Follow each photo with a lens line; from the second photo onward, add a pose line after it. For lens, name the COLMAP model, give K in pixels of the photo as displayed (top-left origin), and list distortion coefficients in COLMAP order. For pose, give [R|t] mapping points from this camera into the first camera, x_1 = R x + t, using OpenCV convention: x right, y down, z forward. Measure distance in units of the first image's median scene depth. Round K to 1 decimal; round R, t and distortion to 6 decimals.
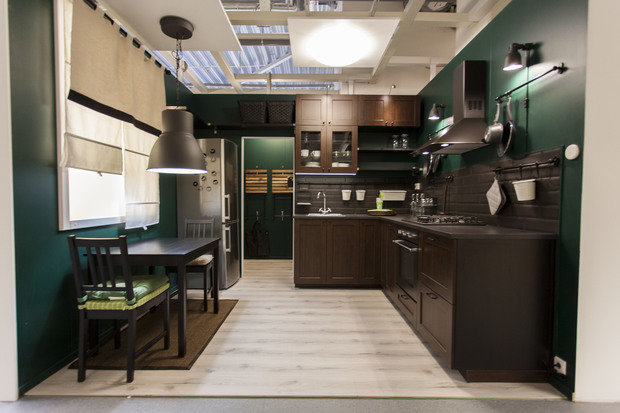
lens RADIAL K [[335.5, 0, 310.0], [0, 335.5, 206.5], [0, 0, 1]] dist [0.000141, -0.000001]
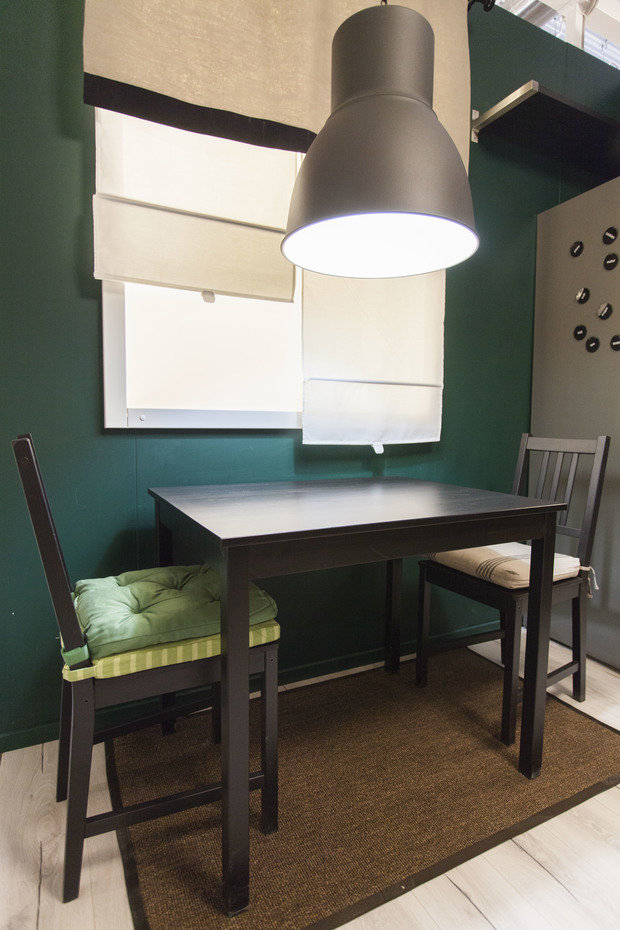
lens RADIAL K [[515.3, 0, 310.0], [0, 515.3, 465.0], [0, 0, 1]] dist [-0.000244, 0.000581]
pose [[0.454757, 0.085713, -0.886482, -0.009049], [-0.038249, 0.996319, 0.076711, 0.045217], [0.889794, -0.000978, 0.456361, 0.734141]]
